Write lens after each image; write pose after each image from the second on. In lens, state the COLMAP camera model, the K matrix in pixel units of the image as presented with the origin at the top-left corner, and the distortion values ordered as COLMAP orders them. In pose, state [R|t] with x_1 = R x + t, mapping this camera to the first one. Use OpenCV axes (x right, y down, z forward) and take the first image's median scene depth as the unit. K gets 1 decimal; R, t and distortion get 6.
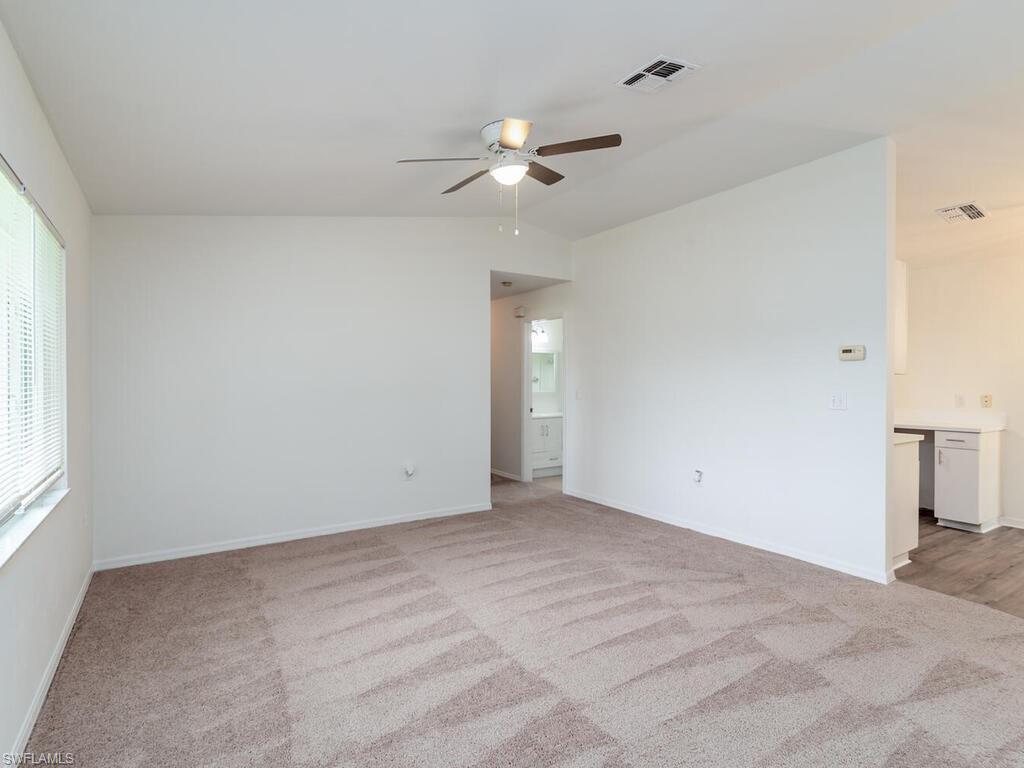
lens RADIAL K [[529.0, 0, 512.0], [0, 529.0, 384.0], [0, 0, 1]] dist [-0.001023, 0.000047]
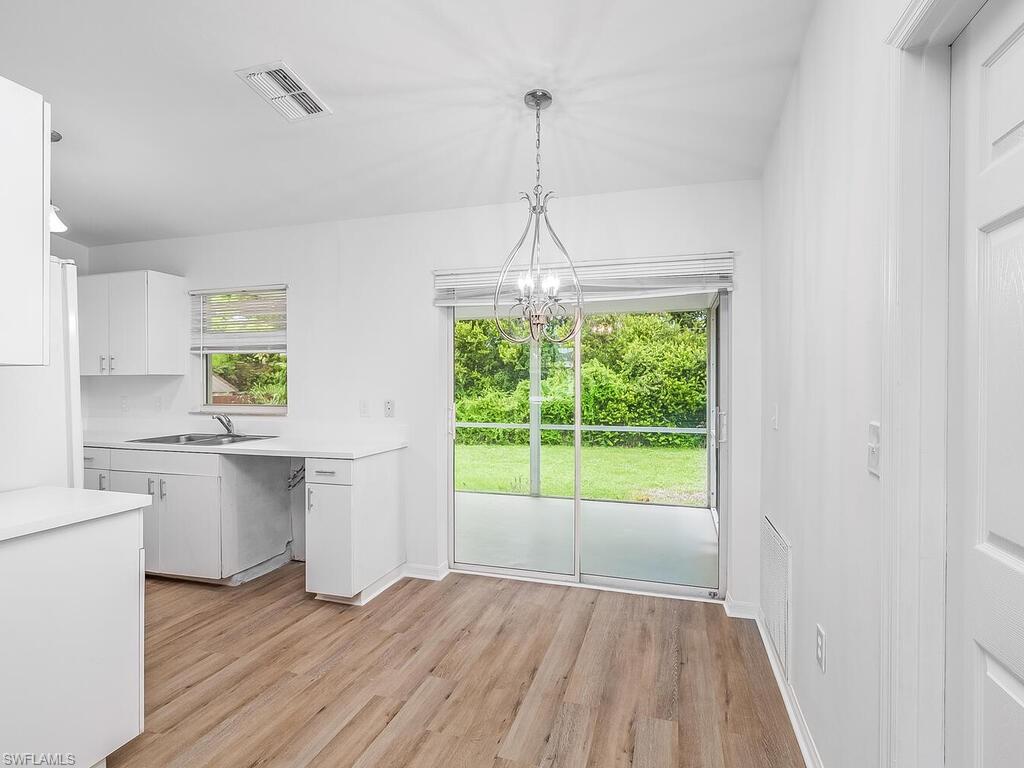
lens RADIAL K [[529.0, 0, 512.0], [0, 529.0, 384.0], [0, 0, 1]] dist [-0.001023, 0.000047]
pose [[0.766388, -0.005796, 0.642352, 0.599001], [0.005193, 0.999983, 0.002827, -0.002621], [-0.642357, 0.001169, 0.766405, 0.353511]]
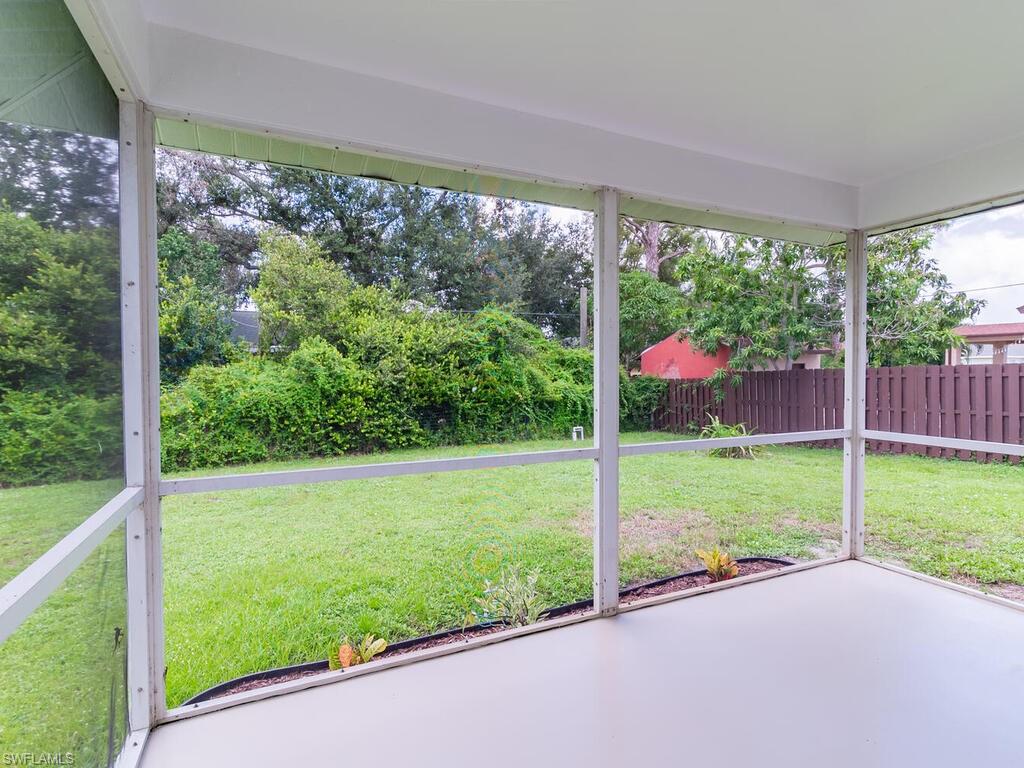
lens RADIAL K [[529.0, 0, 512.0], [0, 529.0, 384.0], [0, 0, 1]] dist [-0.001023, 0.000047]
pose [[0.146863, -0.024792, 0.988846, 0.922660], [0.009259, 0.999677, 0.023688, 0.020225], [-0.989114, 0.005677, 0.147045, 1.429456]]
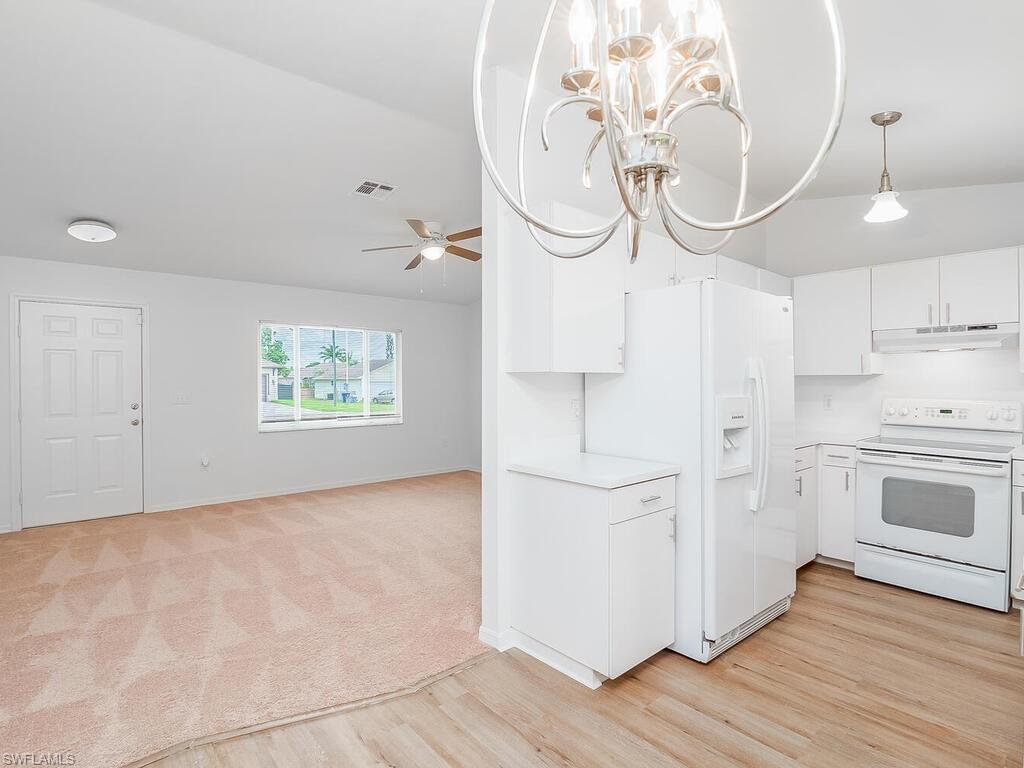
lens RADIAL K [[529.6, 0, 512.0], [0, 529.6, 384.0], [0, 0, 1]] dist [-0.022528, 0.001308]
pose [[0.122676, 0.002709, -0.992443, 1.093966], [0.003998, 0.999987, 0.003224, -0.008523], [0.992439, -0.004363, 0.122663, 0.687943]]
